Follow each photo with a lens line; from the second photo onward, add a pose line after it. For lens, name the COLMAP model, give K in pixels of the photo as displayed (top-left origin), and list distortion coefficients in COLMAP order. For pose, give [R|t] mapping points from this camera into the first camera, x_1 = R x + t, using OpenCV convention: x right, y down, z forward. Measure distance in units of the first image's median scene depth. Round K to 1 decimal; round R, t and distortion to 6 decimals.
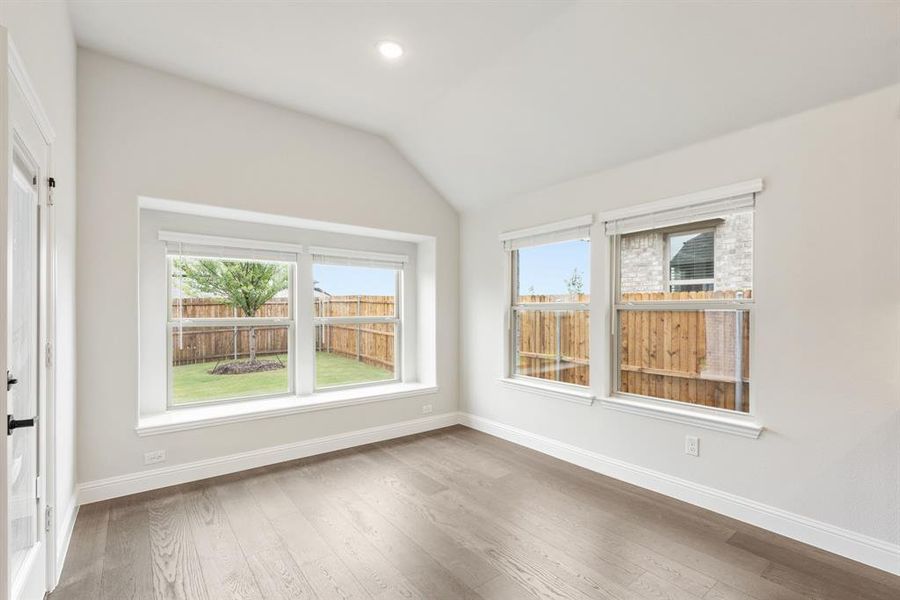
lens RADIAL K [[412.6, 0, 476.2], [0, 412.6, 312.2], [0, 0, 1]] dist [-0.001641, -0.000270]
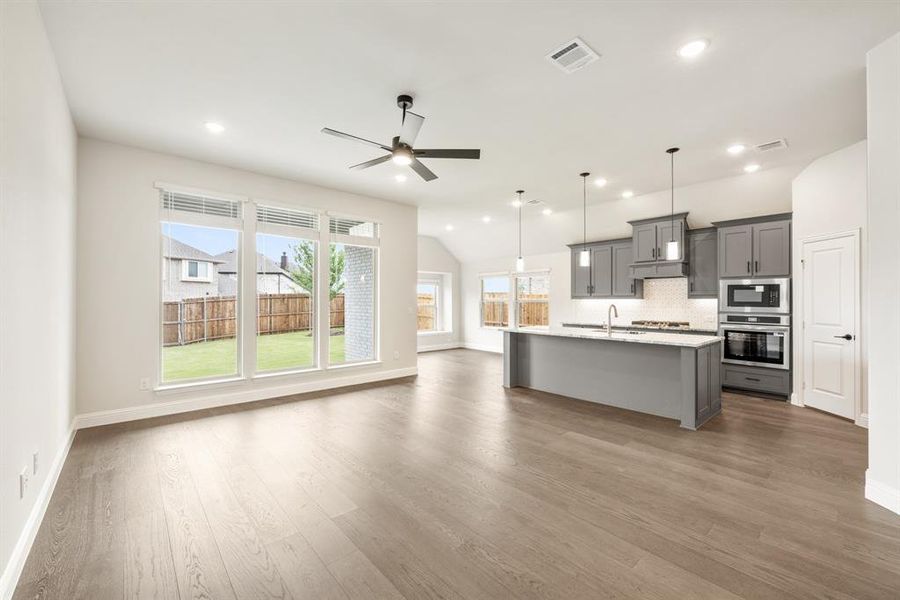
lens RADIAL K [[364.1, 0, 450.0], [0, 364.1, 300.0], [0, 0, 1]] dist [-0.001436, -0.000153]
pose [[0.999542, 0.000000, 0.030275, -0.168312], [0.000093, 0.999995, -0.003062, -0.007942], [-0.030275, 0.003063, 0.999537, -1.185400]]
